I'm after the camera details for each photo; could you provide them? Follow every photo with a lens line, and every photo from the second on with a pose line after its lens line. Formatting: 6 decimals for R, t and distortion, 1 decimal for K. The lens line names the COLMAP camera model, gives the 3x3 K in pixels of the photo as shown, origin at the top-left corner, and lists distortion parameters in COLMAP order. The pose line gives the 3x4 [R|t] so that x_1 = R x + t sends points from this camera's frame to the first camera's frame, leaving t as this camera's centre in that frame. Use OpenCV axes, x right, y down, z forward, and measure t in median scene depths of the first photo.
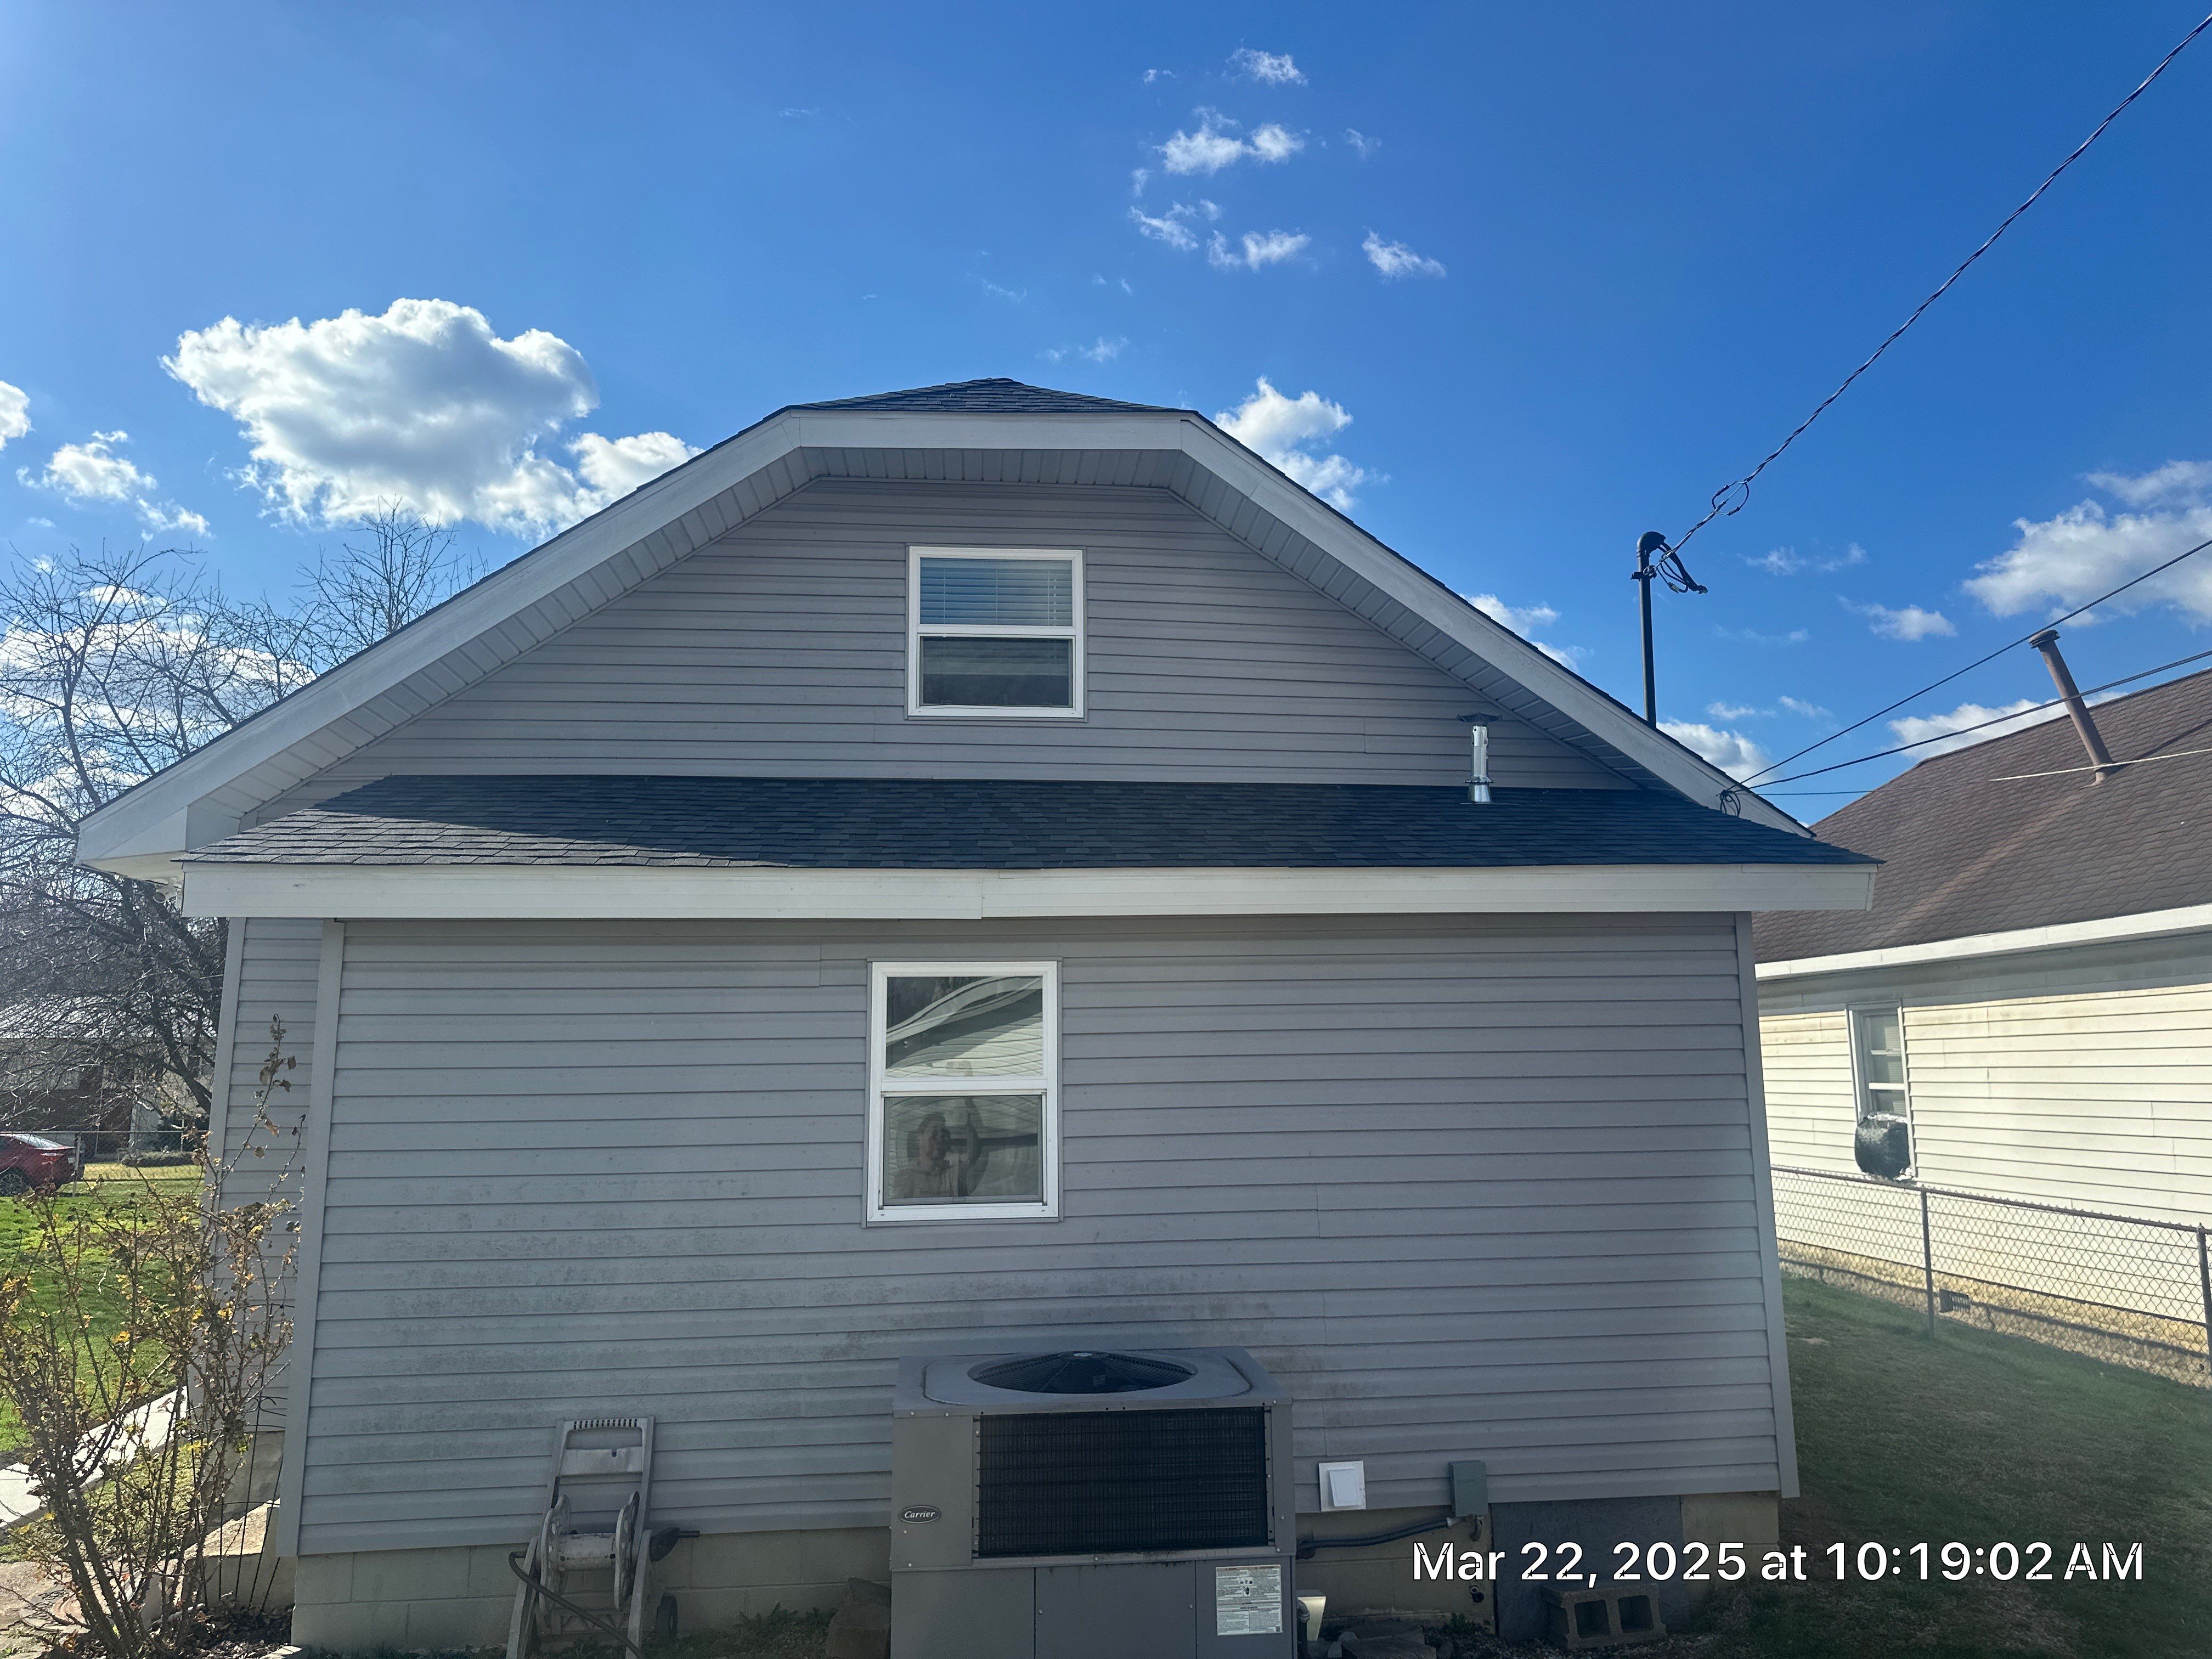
lens RADIAL K [[1594.6, 0, 1106.0], [0, 1594.6, 829.5], [0, 0, 1]] dist [0.184934, -0.352802]
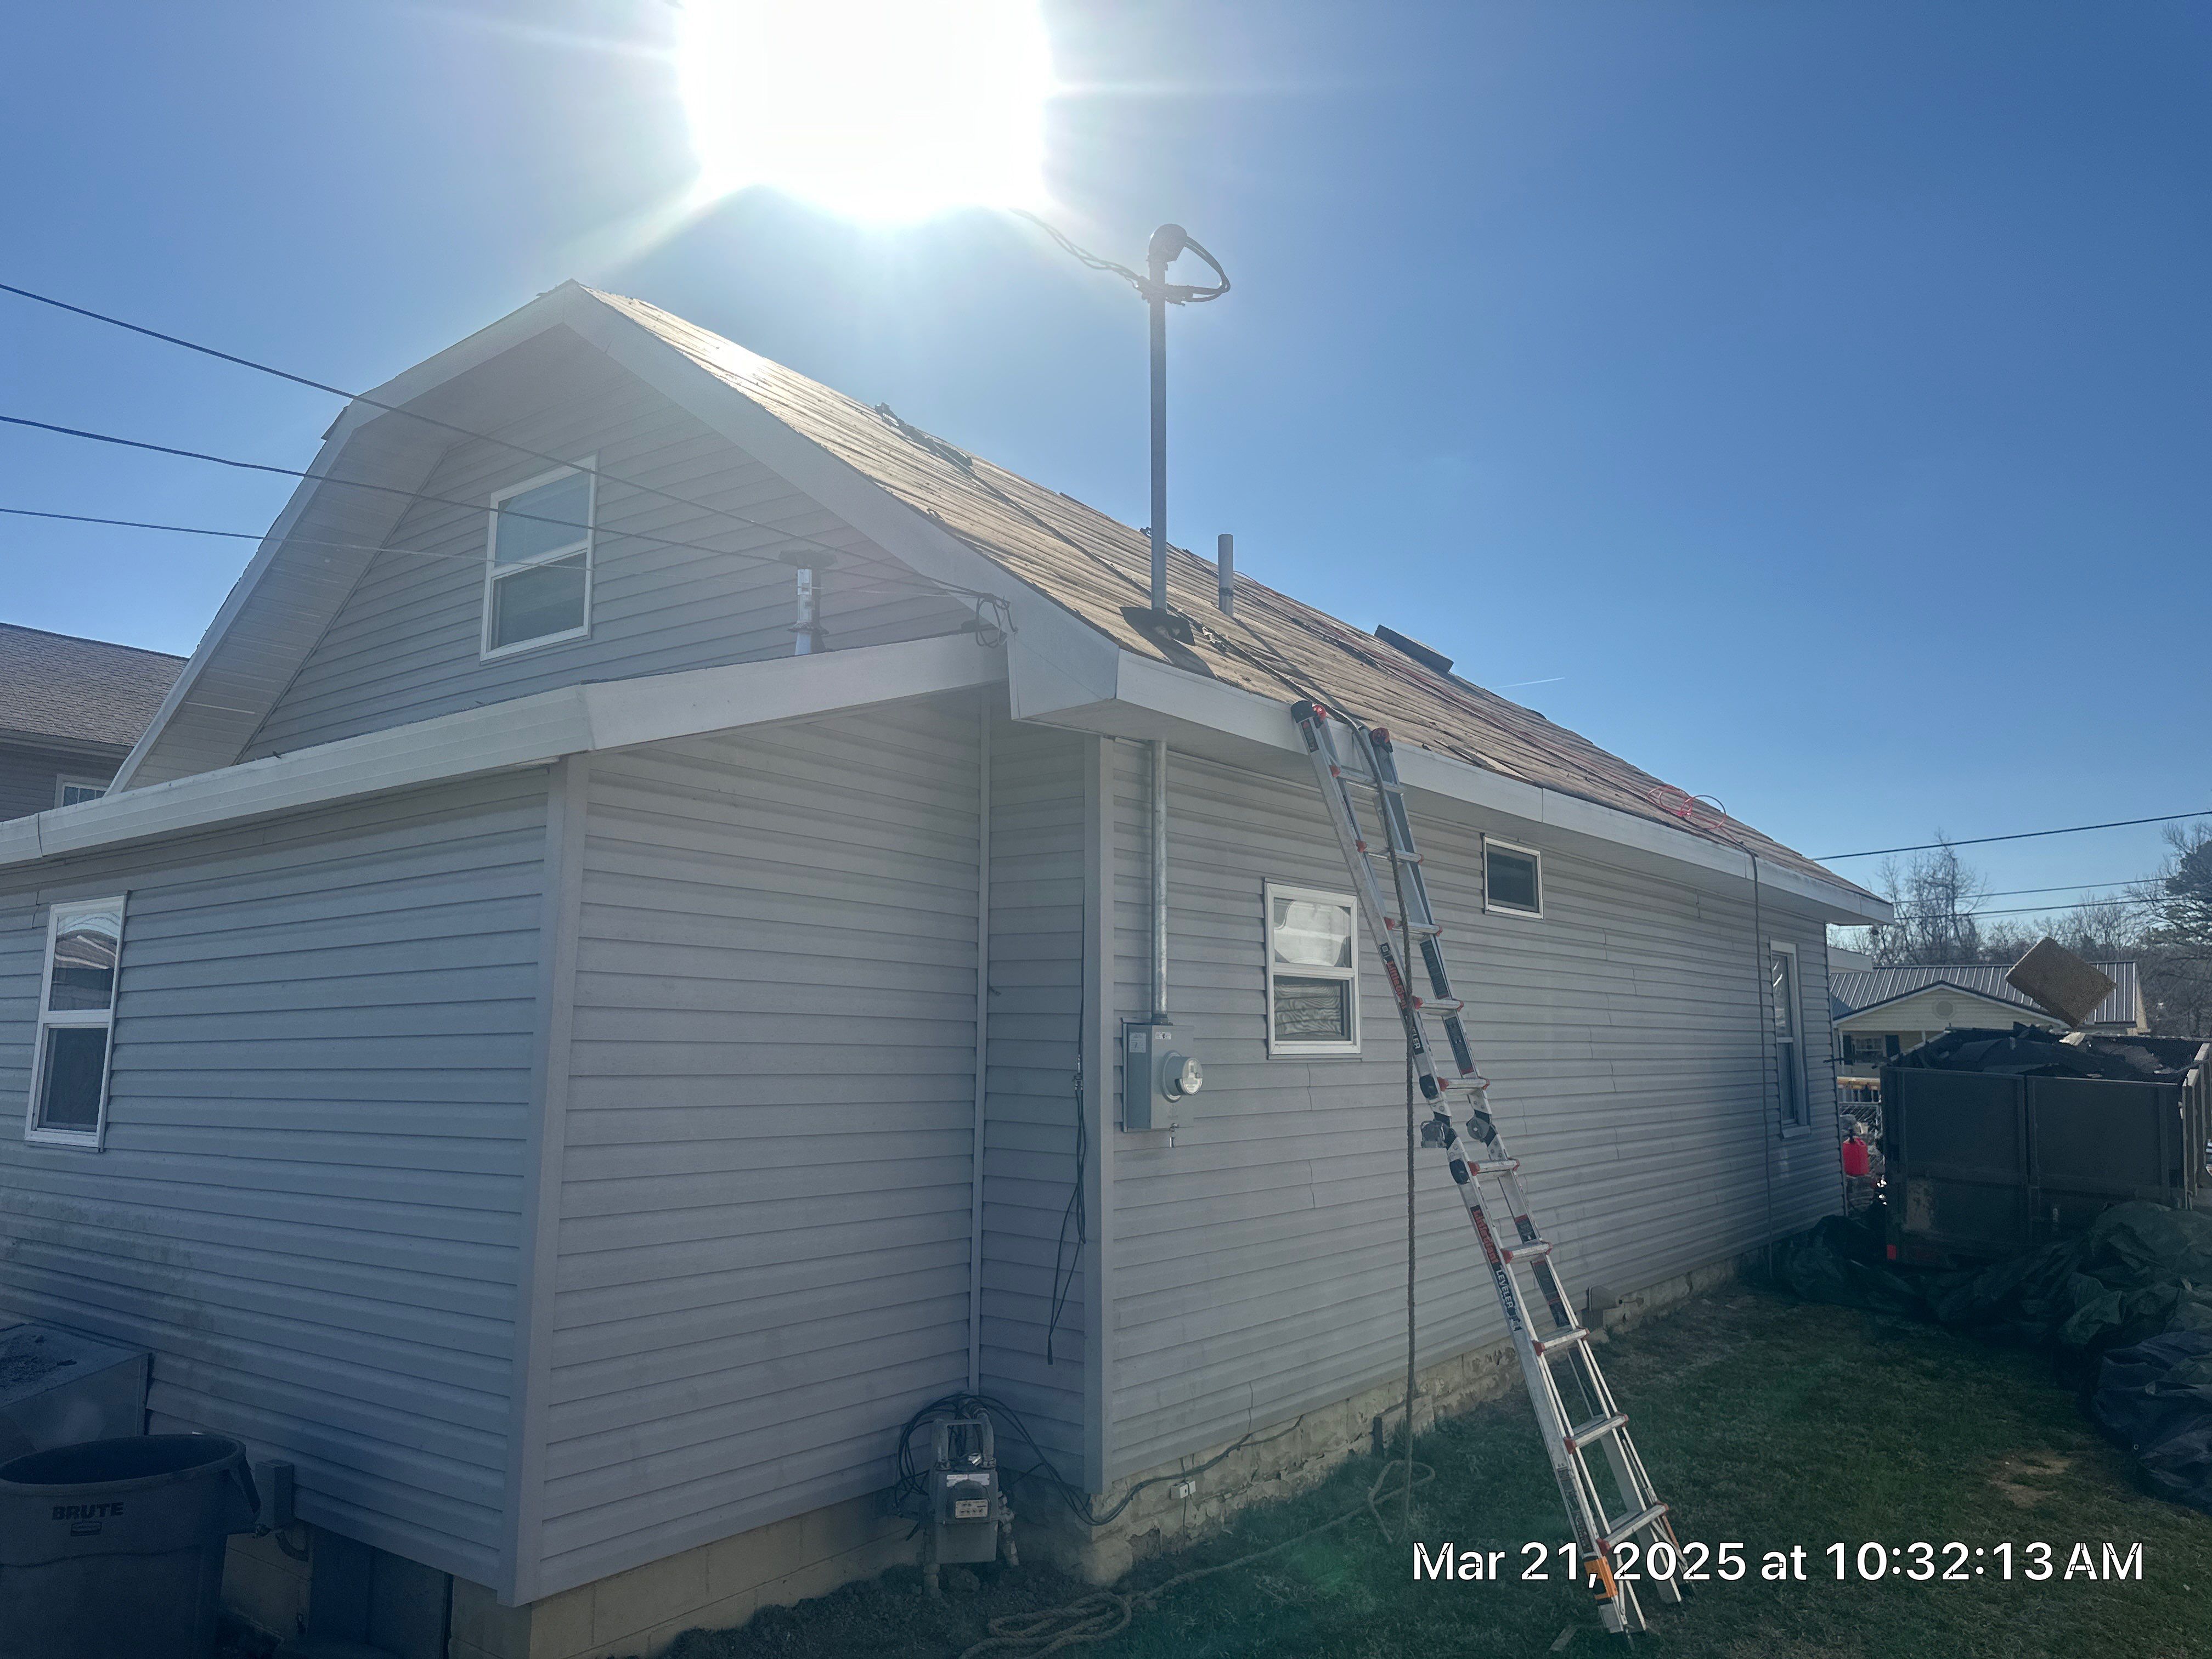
lens RADIAL K [[1600.3, 0, 1101.1], [0, 1600.3, 809.5], [0, 0, 1]] dist [0.111769, -0.115875]
pose [[0.740045, -0.097653, -0.665430, 0.828508], [0.093821, 0.994718, -0.041636, 0.098785], [0.665981, -0.031619, 0.745298, 0.499840]]
